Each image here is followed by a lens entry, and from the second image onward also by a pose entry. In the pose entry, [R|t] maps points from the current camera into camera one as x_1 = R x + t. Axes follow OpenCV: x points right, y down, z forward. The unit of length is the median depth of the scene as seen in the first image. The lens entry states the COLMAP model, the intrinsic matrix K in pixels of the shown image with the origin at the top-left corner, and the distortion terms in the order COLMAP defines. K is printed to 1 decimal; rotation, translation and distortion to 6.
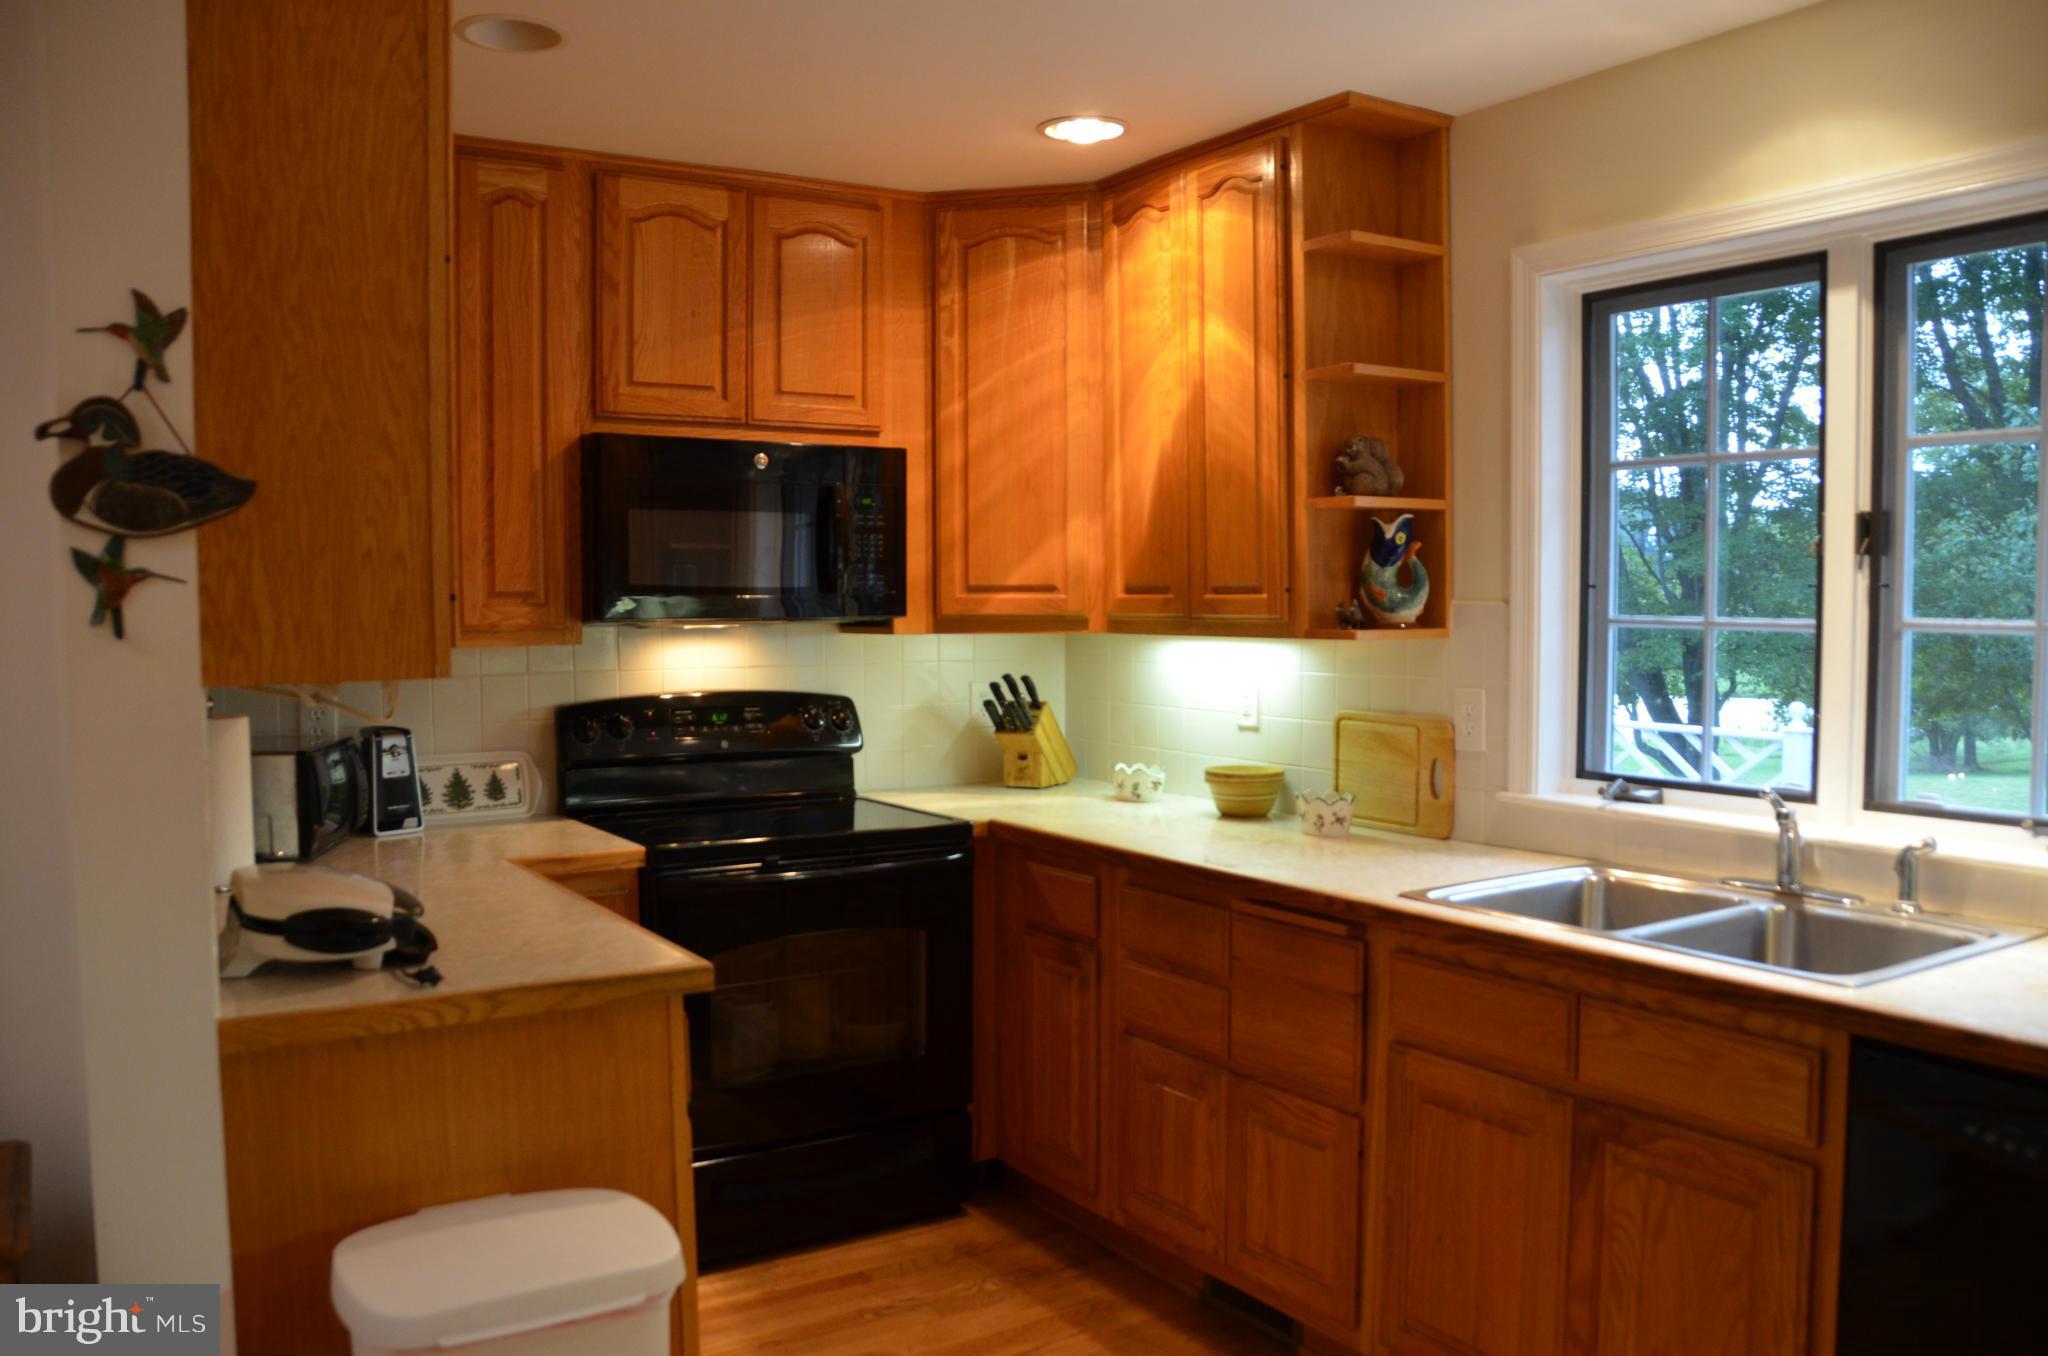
lens RADIAL K [[1624.0, 0, 1024.0], [0, 1624.0, 678.0], [0, 0, 1]] dist [-0.147896, 0.117807]
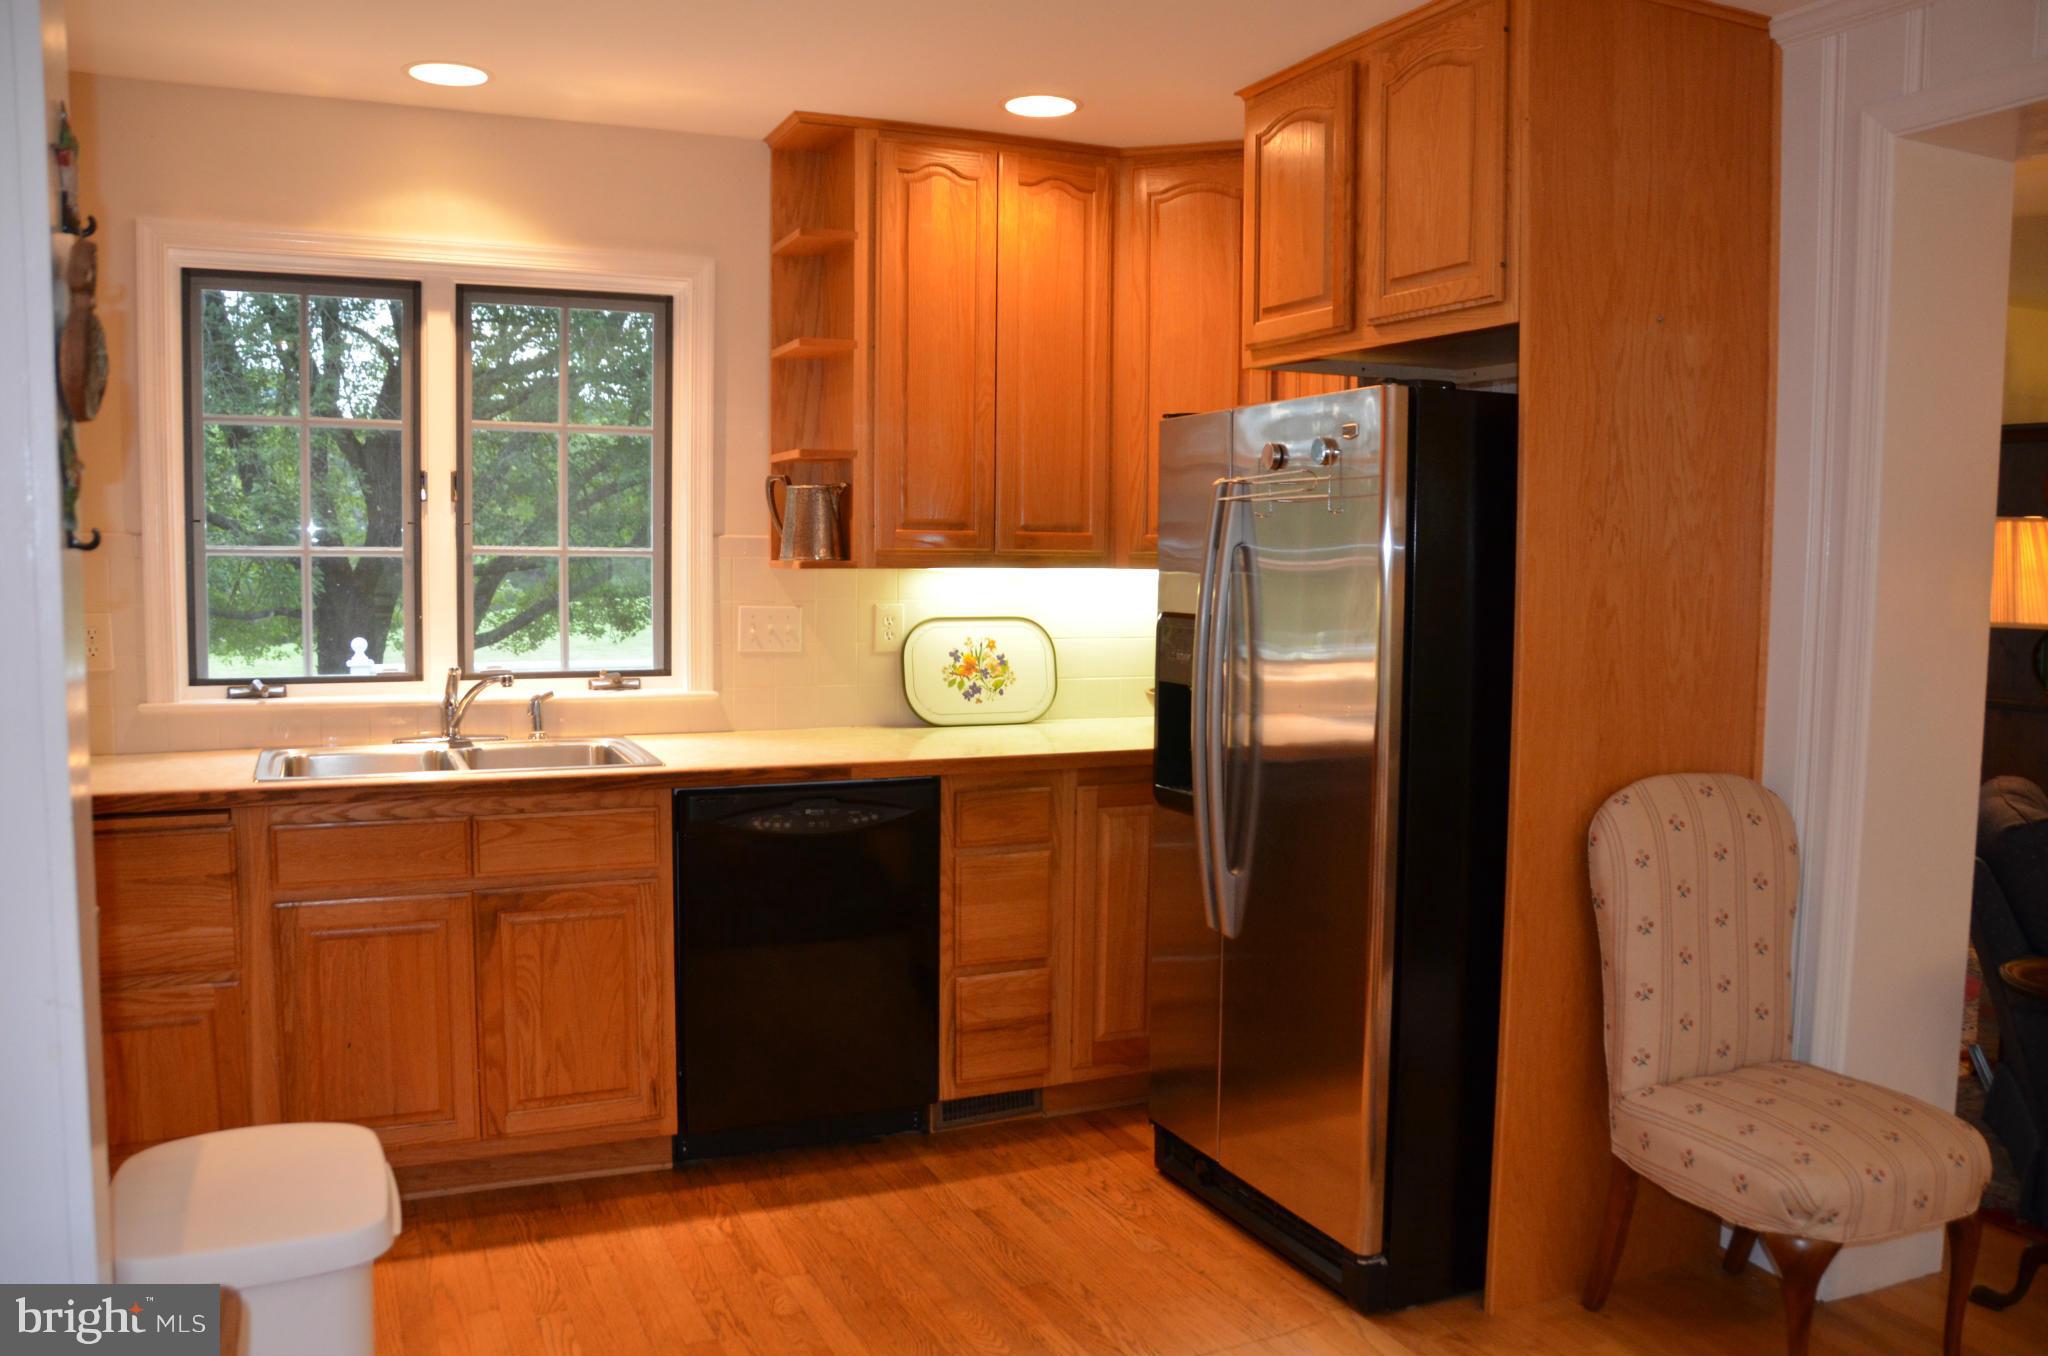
lens RADIAL K [[1624.0, 0, 1024.0], [0, 1624.0, 678.0], [0, 0, 1]] dist [-0.147896, 0.117807]
pose [[0.155419, -0.072522, 0.985183, -0.899388], [0.035435, 0.997069, 0.067807, 0.001359], [-0.987213, 0.024371, 0.157533, 0.287937]]
